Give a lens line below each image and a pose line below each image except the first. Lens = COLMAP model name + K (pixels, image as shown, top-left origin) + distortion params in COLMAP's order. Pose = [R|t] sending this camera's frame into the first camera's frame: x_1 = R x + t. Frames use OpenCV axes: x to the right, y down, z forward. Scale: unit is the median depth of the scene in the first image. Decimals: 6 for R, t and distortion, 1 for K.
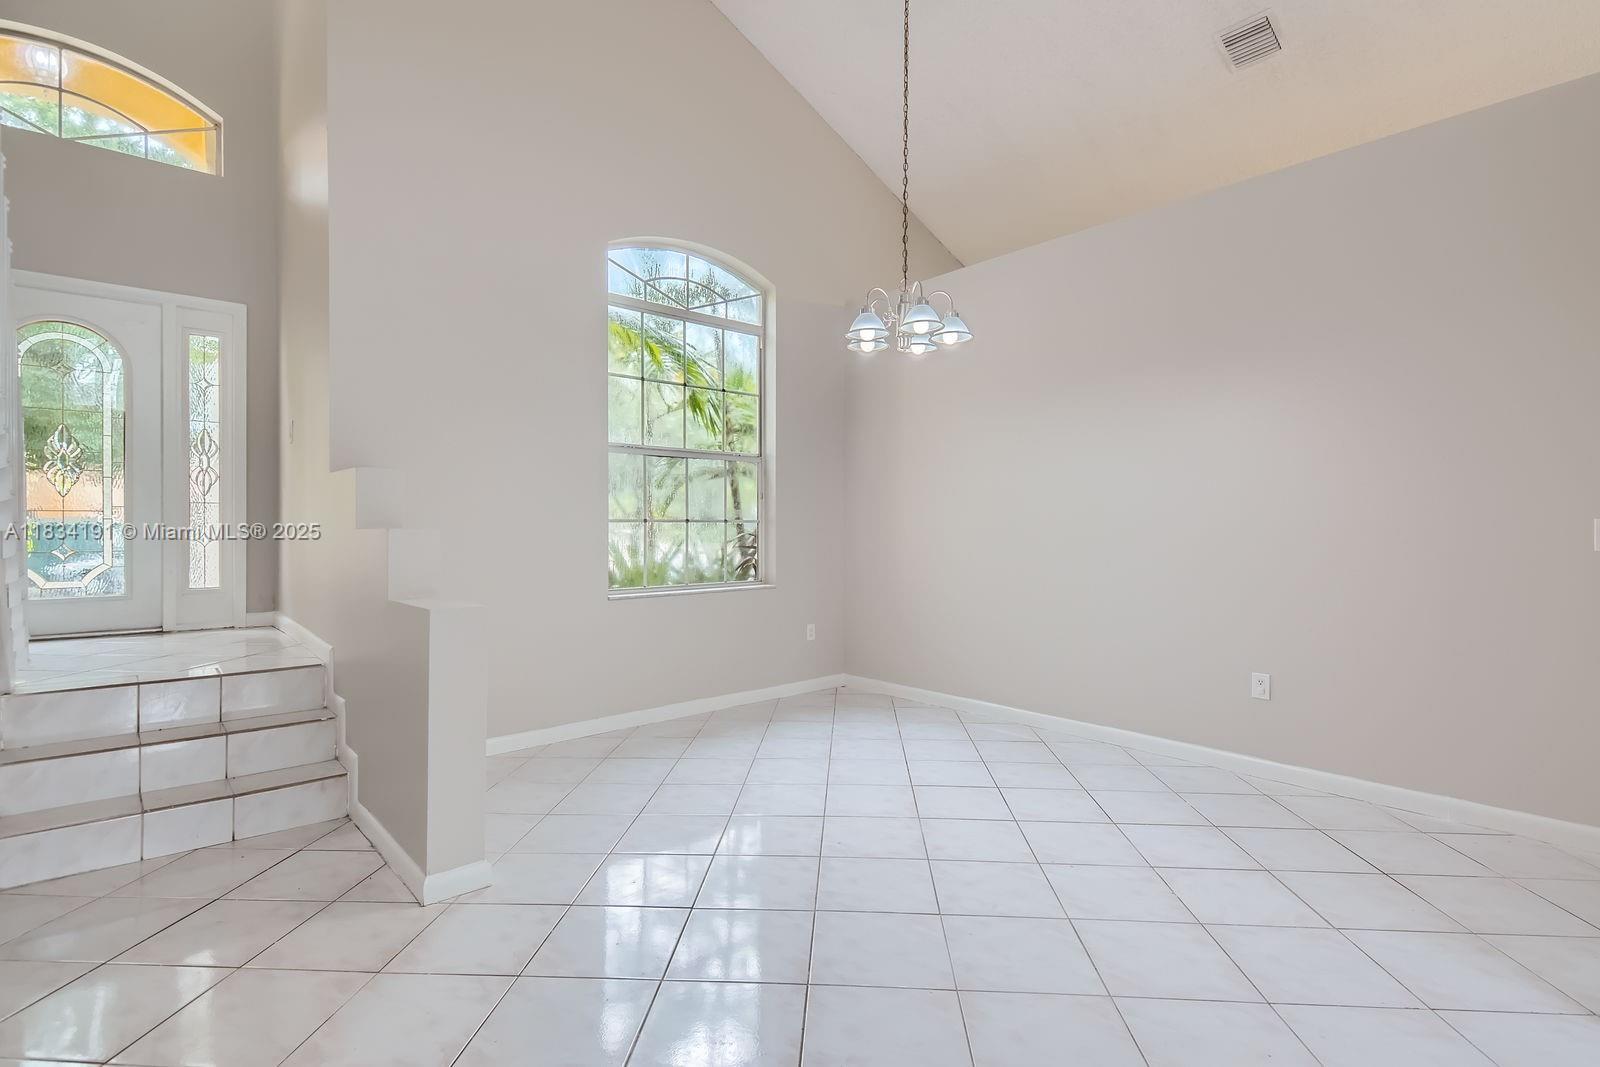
lens RADIAL K [[773.3, 0, 808.5], [0, 773.3, 522.9], [0, 0, 1]] dist [-0.001112, -0.000127]
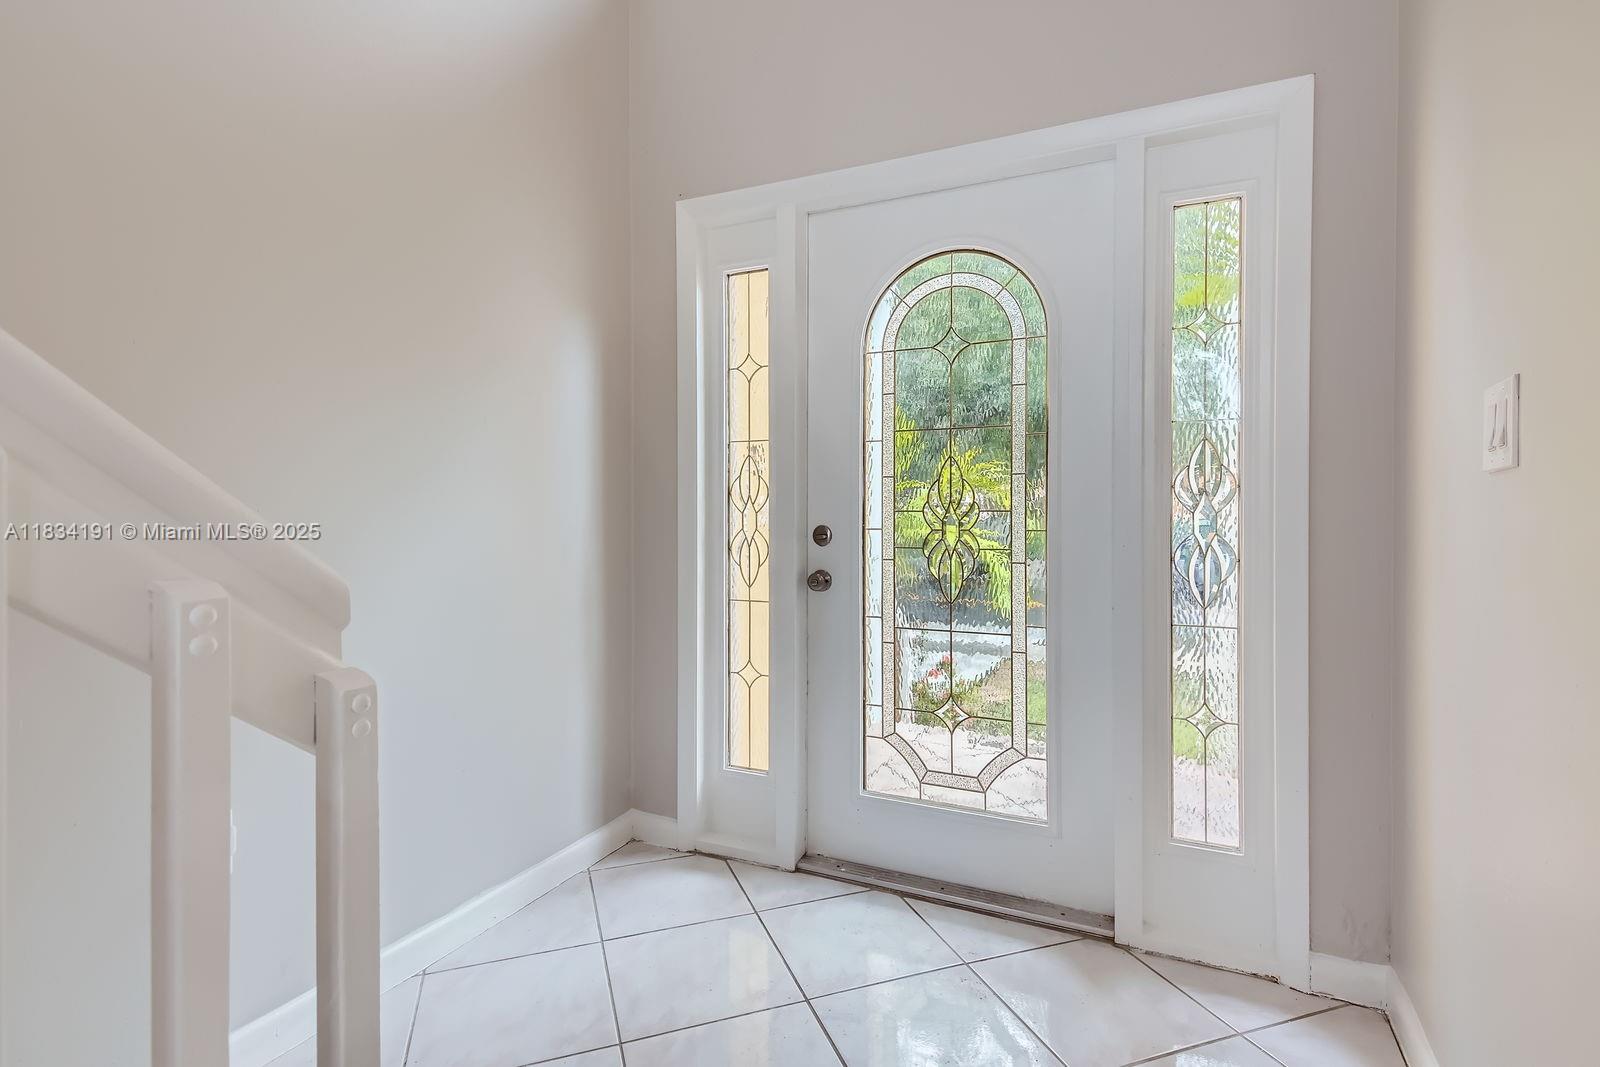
lens RADIAL K [[773.3, 0, 808.5], [0, 773.3, 522.9], [0, 0, 1]] dist [-0.001112, -0.000127]
pose [[0.405014, 0.006346, -0.914288, -0.504491], [0.002864, 0.999962, 0.008210, -0.083419], [0.914306, -0.005944, 0.404981, 0.656197]]
